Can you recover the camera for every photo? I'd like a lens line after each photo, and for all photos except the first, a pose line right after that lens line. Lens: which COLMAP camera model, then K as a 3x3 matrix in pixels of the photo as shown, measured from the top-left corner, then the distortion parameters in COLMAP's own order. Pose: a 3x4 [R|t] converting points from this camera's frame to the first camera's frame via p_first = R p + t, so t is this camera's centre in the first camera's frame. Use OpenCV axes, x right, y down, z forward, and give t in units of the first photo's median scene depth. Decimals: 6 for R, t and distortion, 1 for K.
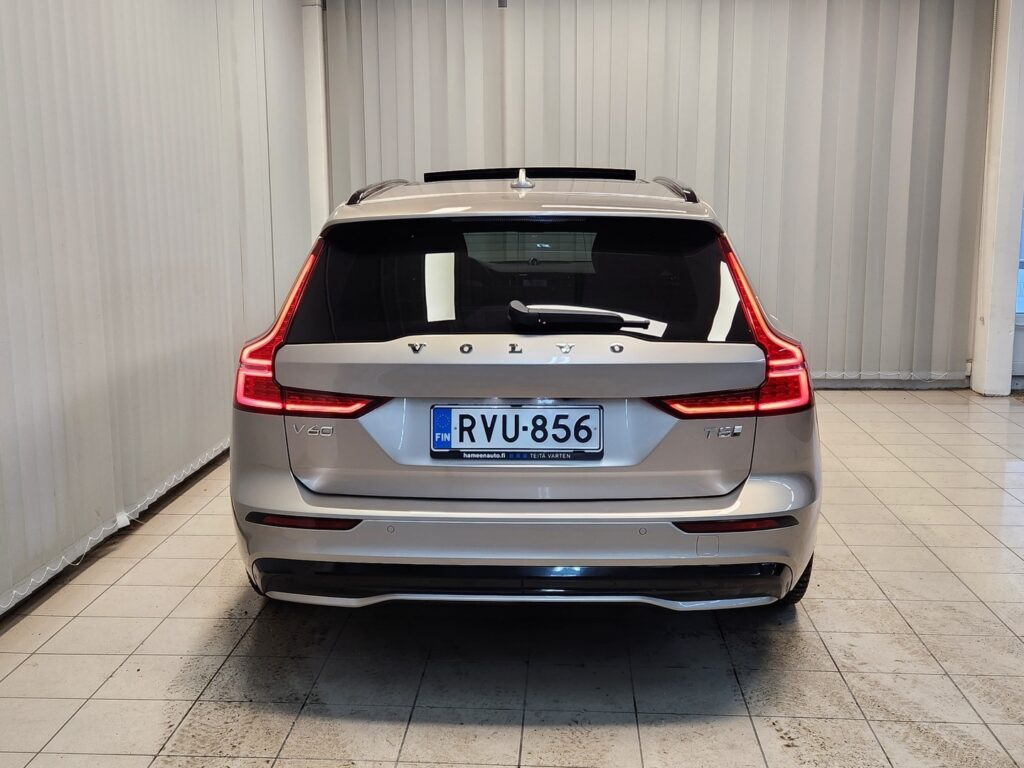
lens RADIAL K [[1239.2, 0, 477.8], [0, 1239.2, 381.1], [0, 0, 1]] dist [0.066490, -0.031550]
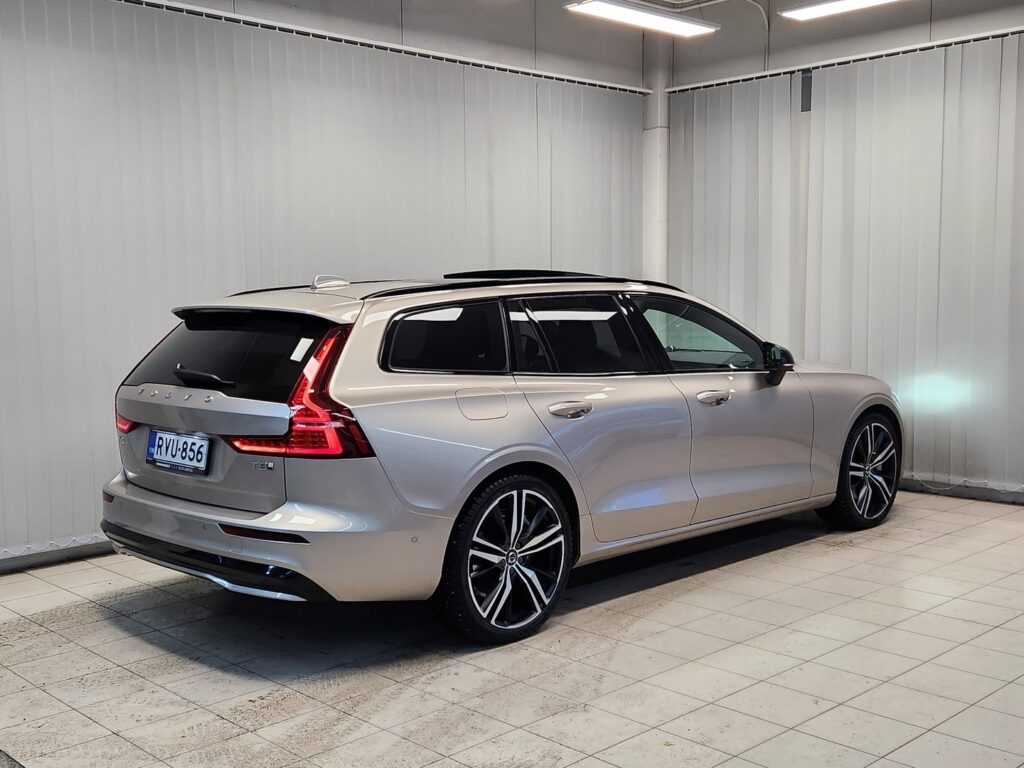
lens RADIAL K [[1254.8, 0, 463.4], [0, 1254.8, 383.7], [0, 0, 1]] dist [0.059139, 0.020082]
pose [[0.692904, 0.053348, -0.719053, 1.355548], [-0.103424, 0.994300, -0.025894, -0.036354], [0.713573, 0.092309, 0.694472, 0.185270]]
